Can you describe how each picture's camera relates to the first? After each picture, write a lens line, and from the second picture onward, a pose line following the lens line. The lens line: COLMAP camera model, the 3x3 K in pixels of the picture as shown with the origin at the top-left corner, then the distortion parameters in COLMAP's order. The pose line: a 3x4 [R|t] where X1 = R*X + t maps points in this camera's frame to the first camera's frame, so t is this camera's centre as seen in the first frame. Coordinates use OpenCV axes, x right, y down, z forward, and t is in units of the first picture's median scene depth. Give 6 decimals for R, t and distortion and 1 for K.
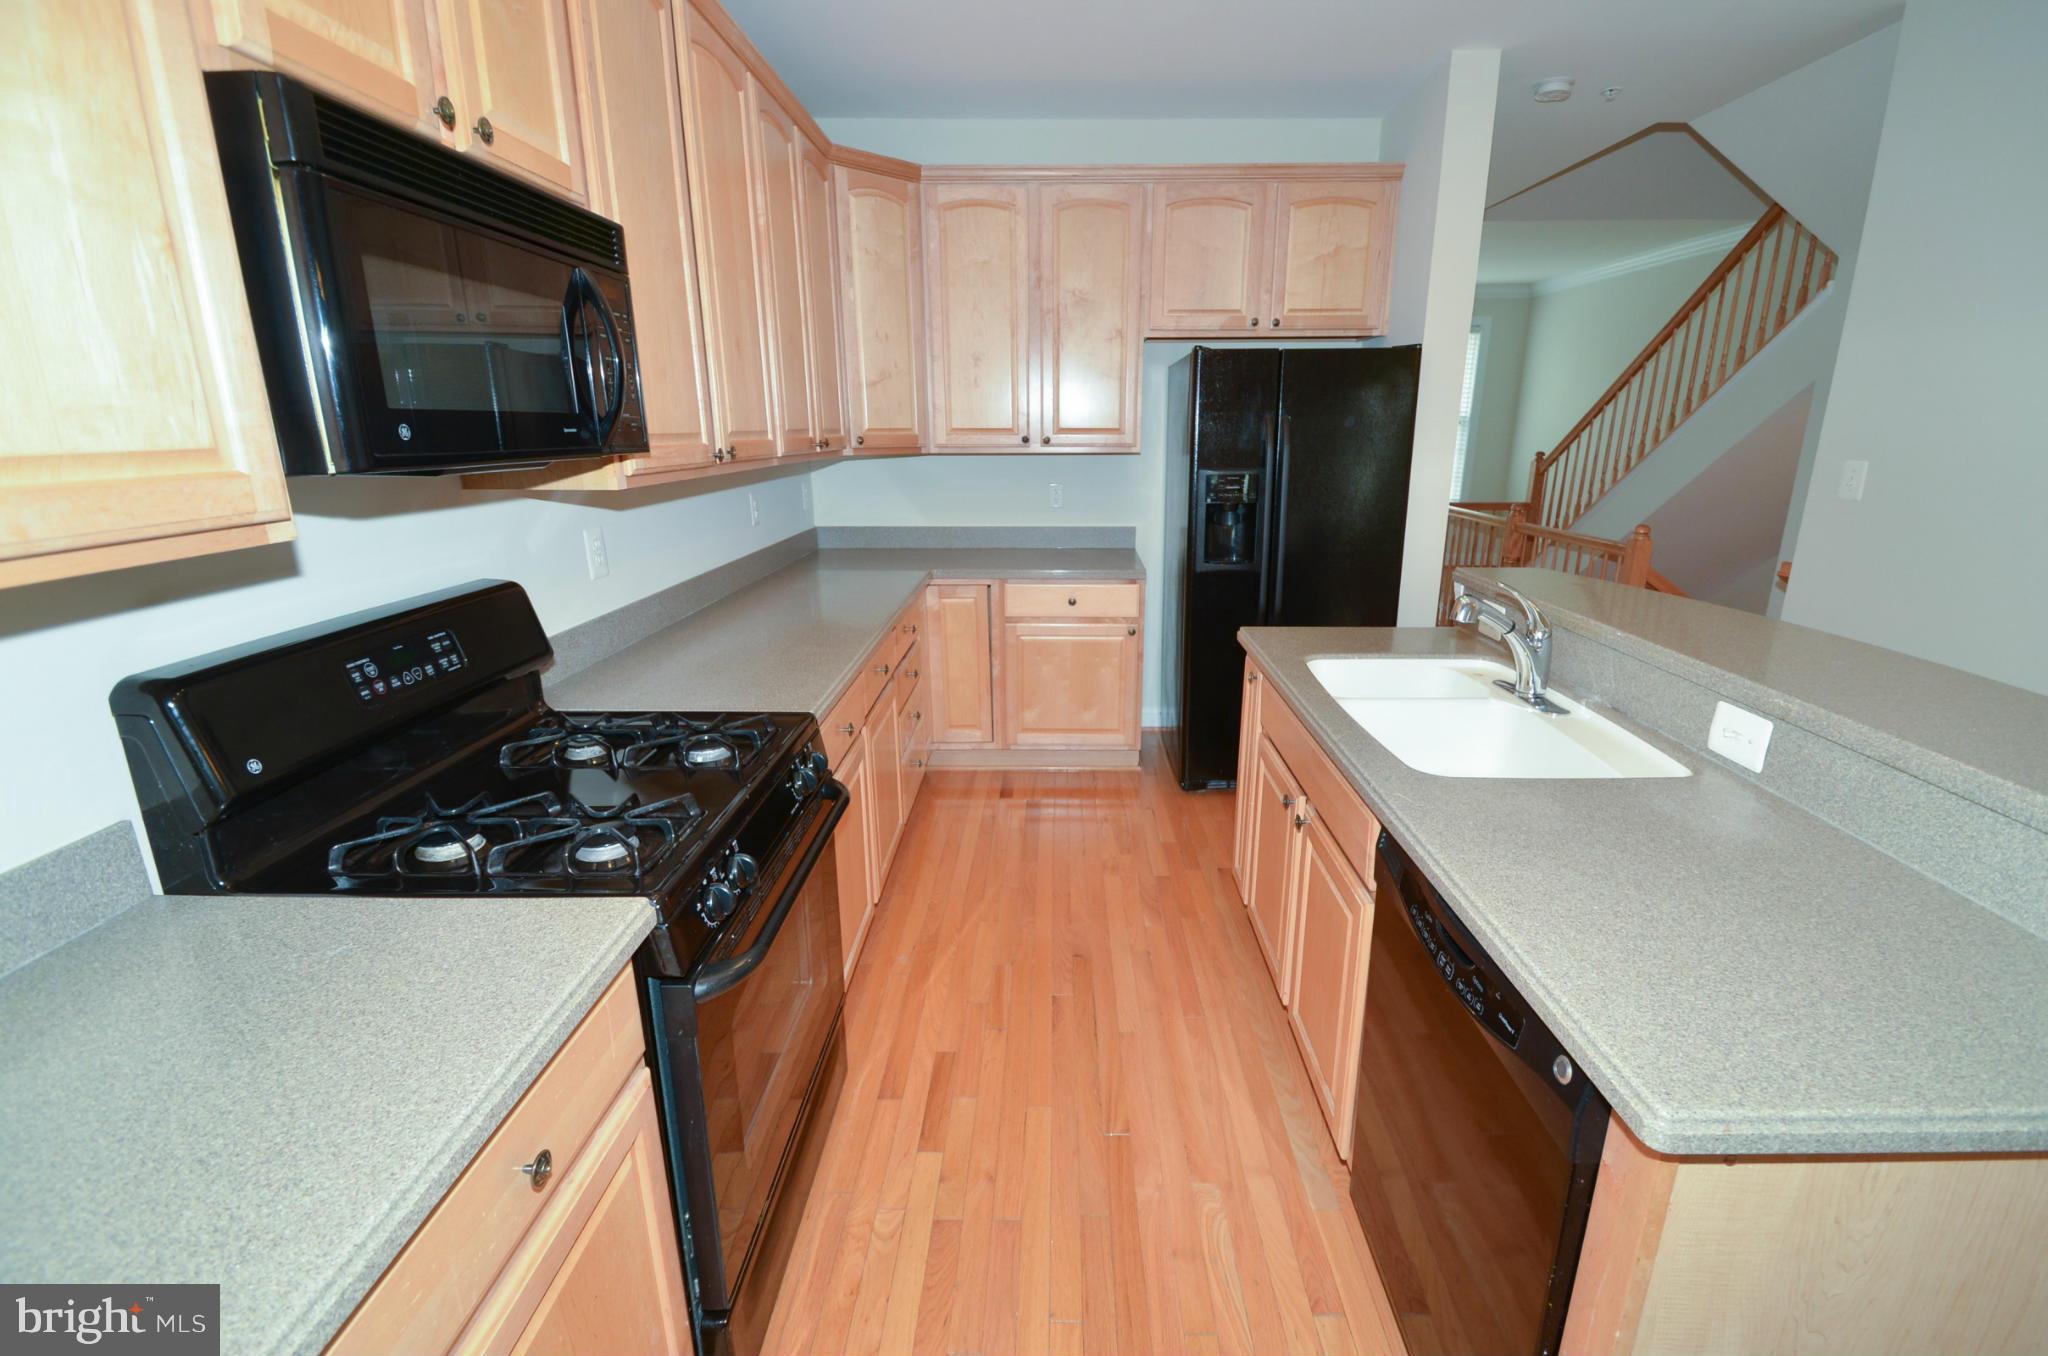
lens RADIAL K [[894.6, 0, 1052.4], [0, 894.6, 684.4], [0, 0, 1]] dist [0.000765, -0.014160]
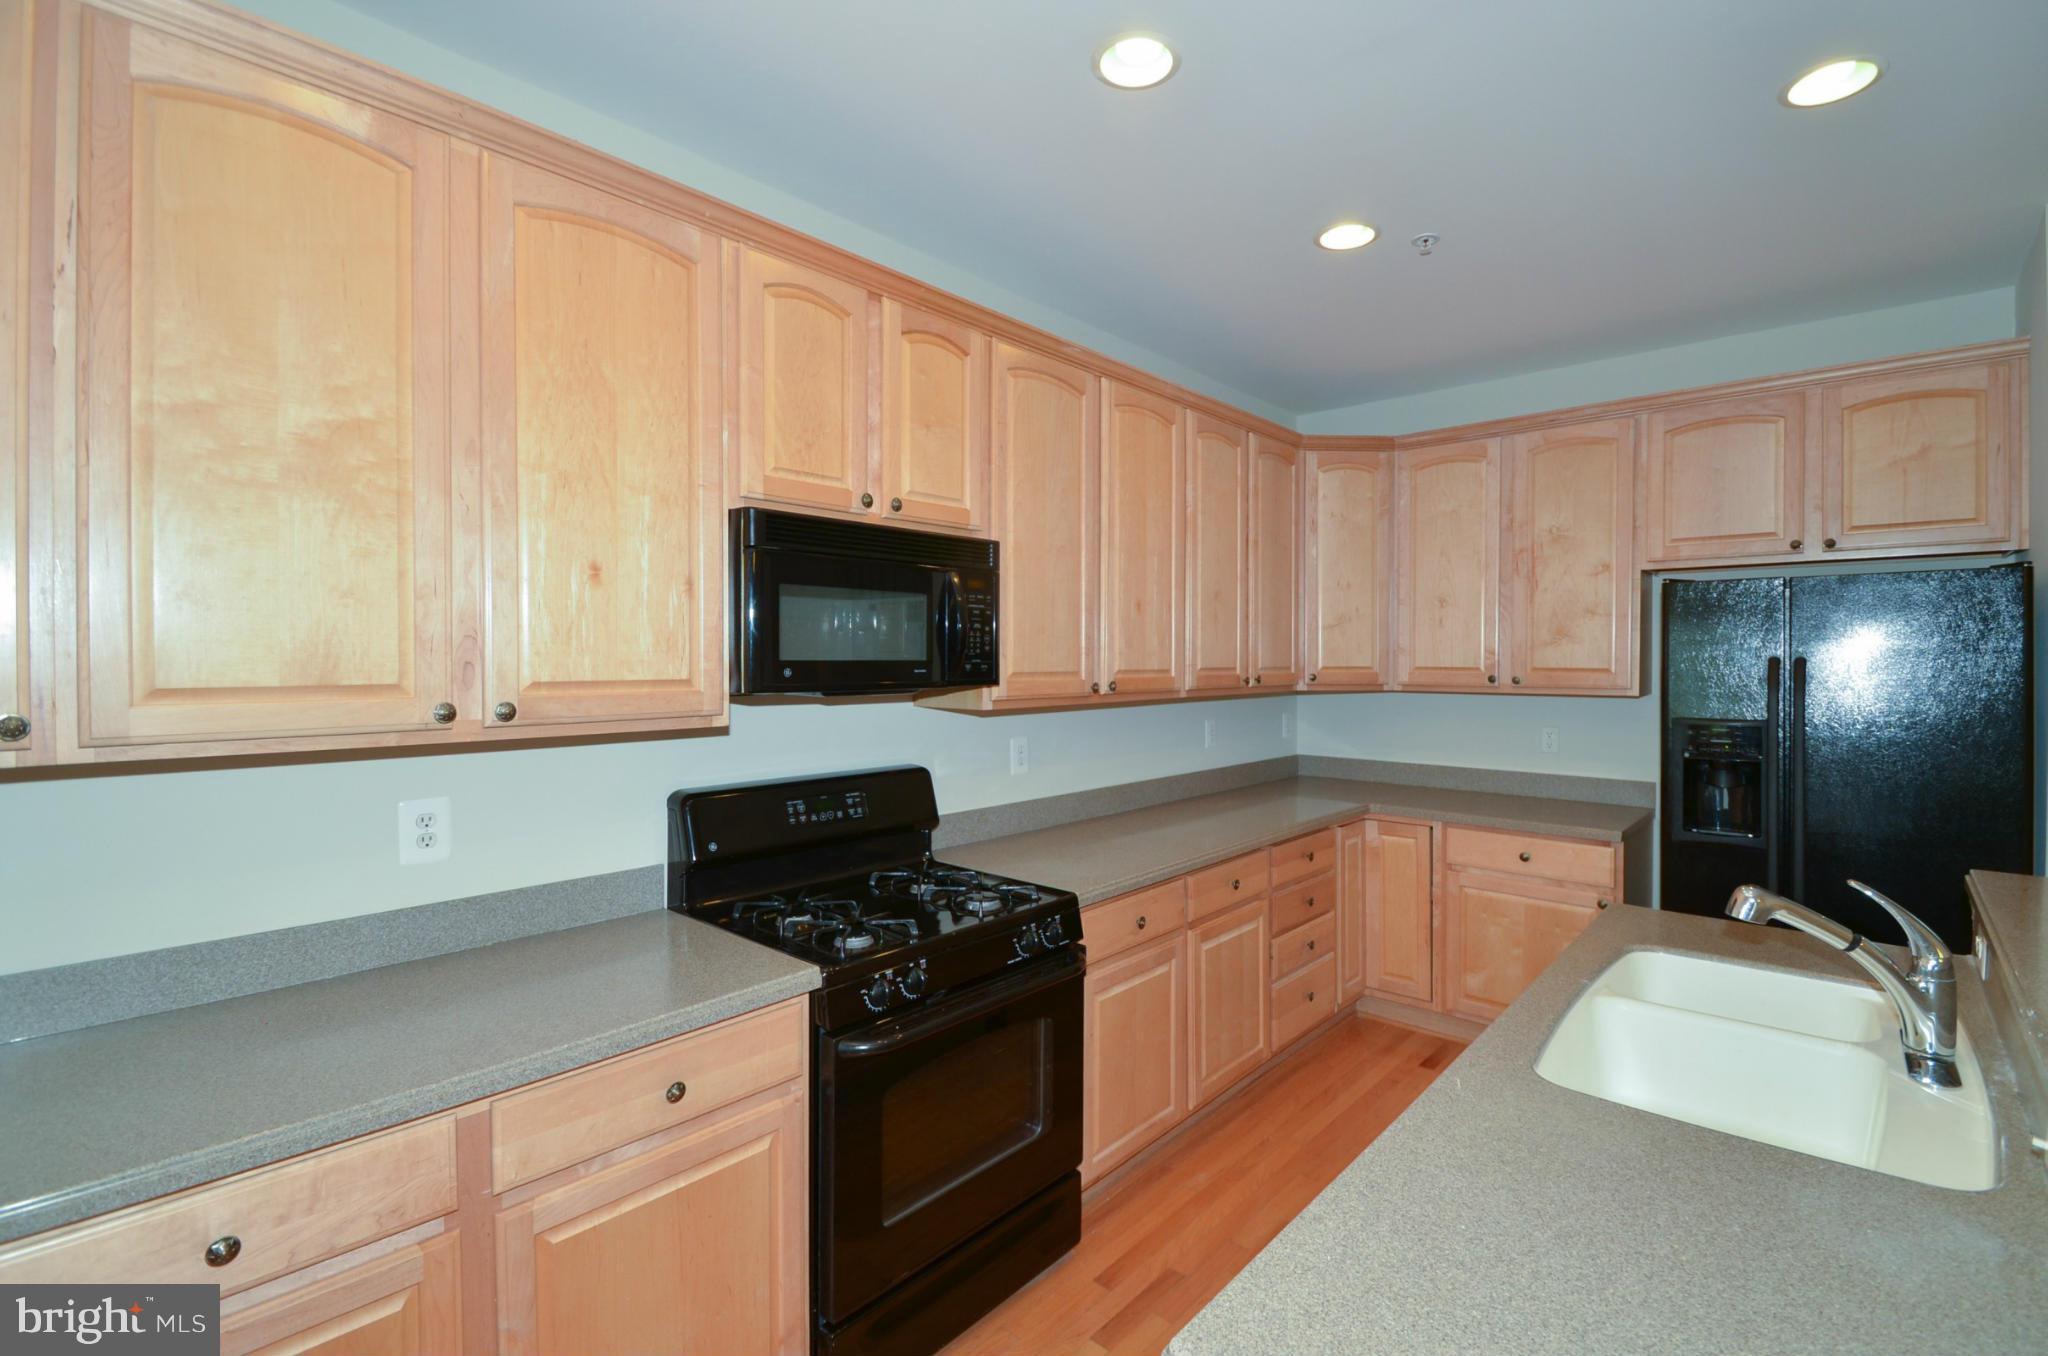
lens RADIAL K [[910.1, 0, 1033.1], [0, 910.1, 662.1], [0, 0, 1]] dist [0.000001, -0.001233]
pose [[0.749494, 0.005255, -0.661990, 0.467524], [-0.186063, 0.961333, -0.203026, -0.008584], [0.635326, 0.275339, 0.721491, -0.021500]]
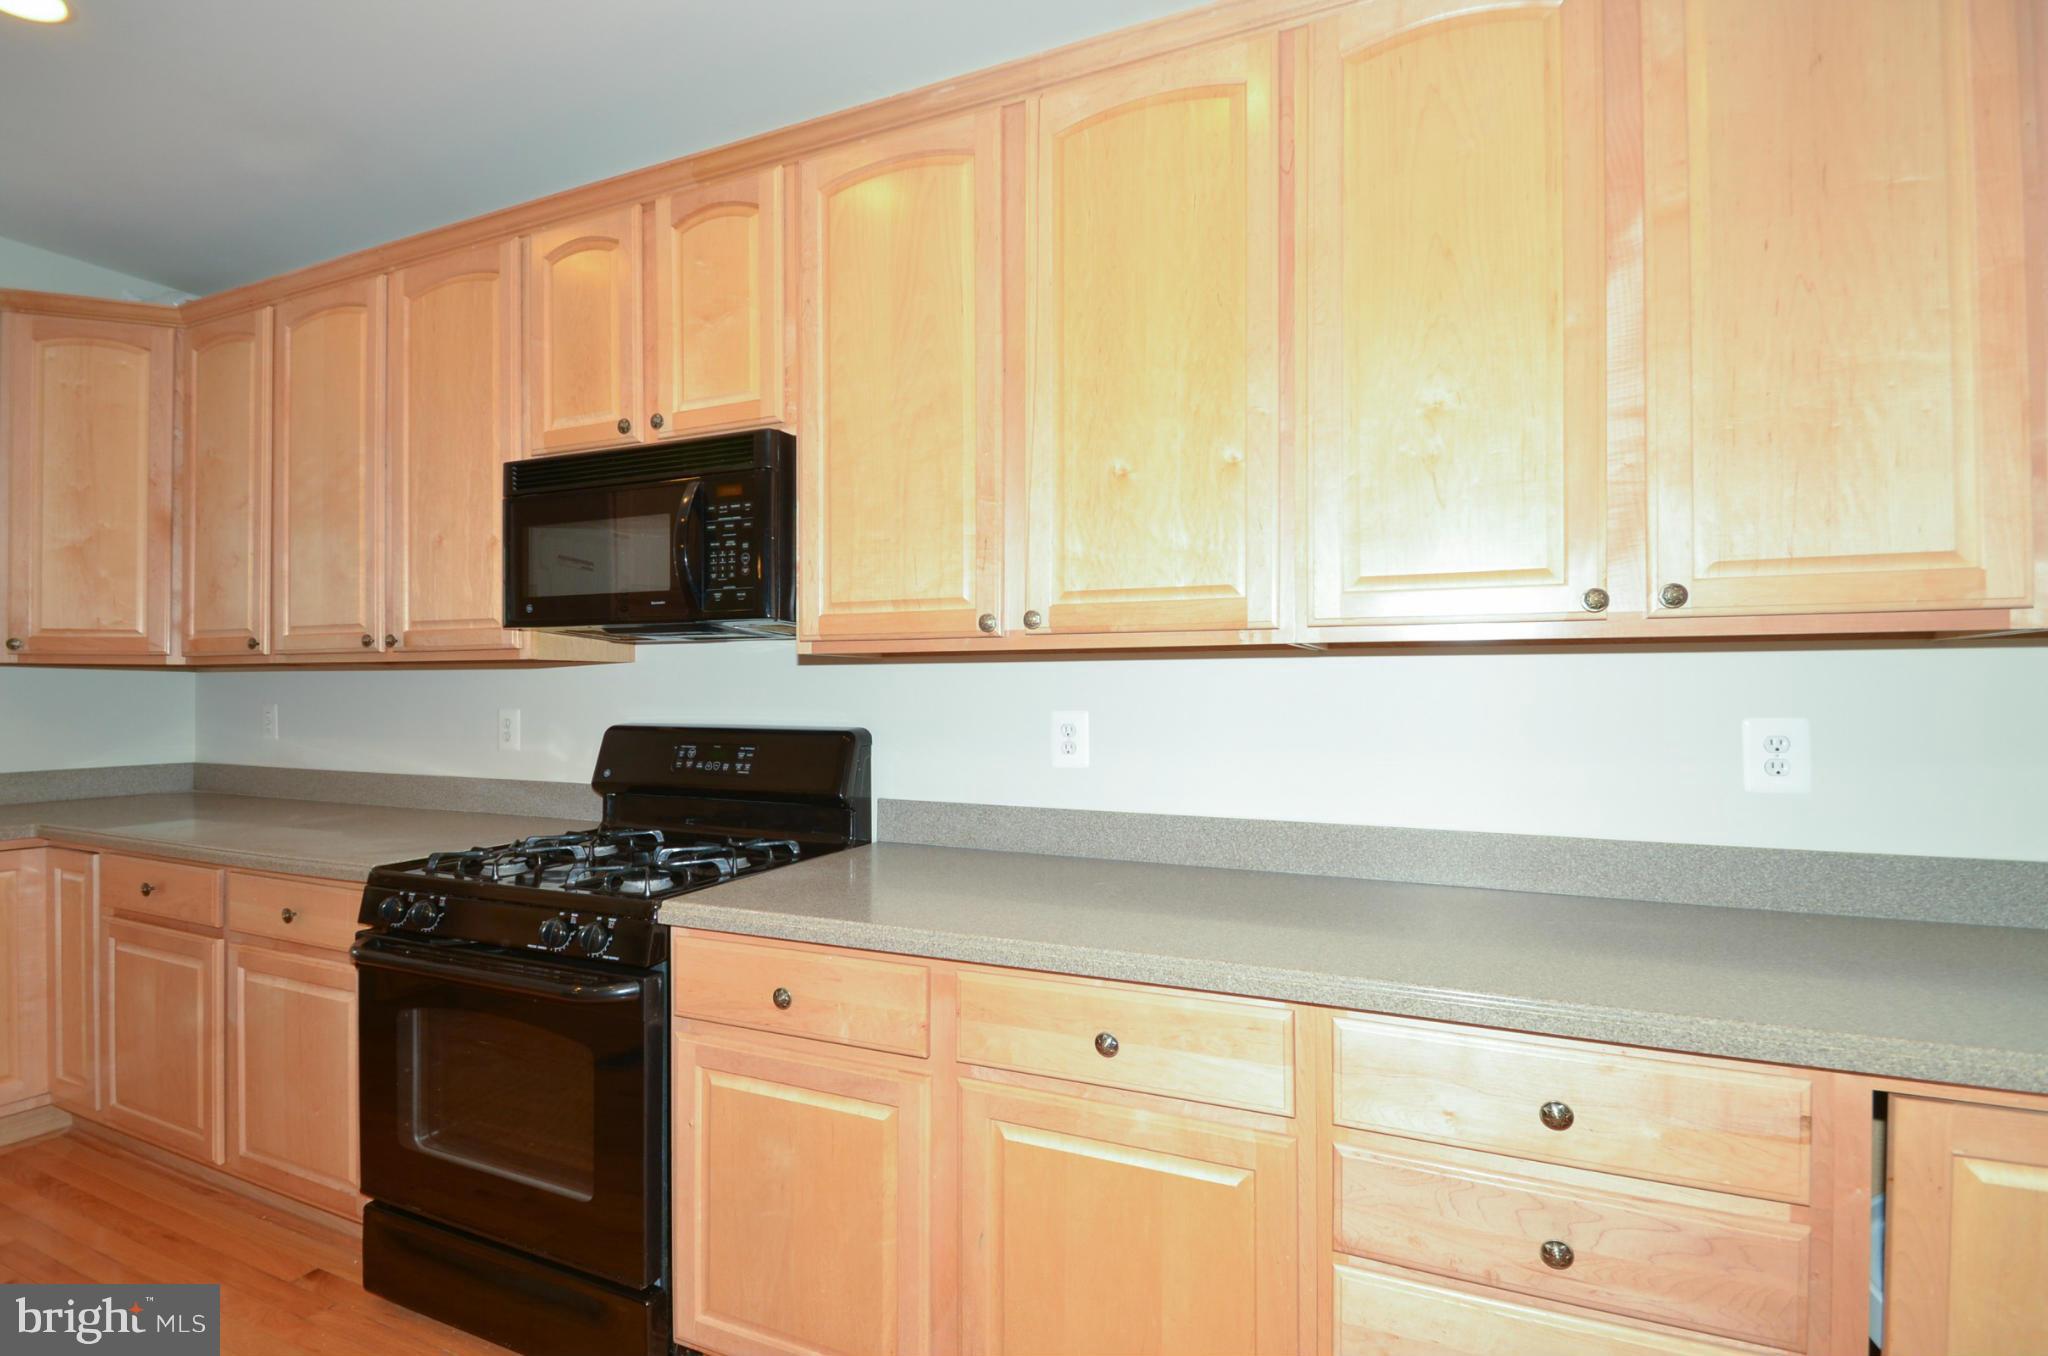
lens RADIAL K [[910.1, 0, 1033.1], [0, 910.1, 662.1], [0, 0, 1]] dist [0.000001, -0.001233]
pose [[-0.373550, -0.012558, -0.927525, 0.377247], [-0.252180, 0.963624, 0.088516, -0.327358], [0.892673, 0.266968, -0.363128, 1.436502]]
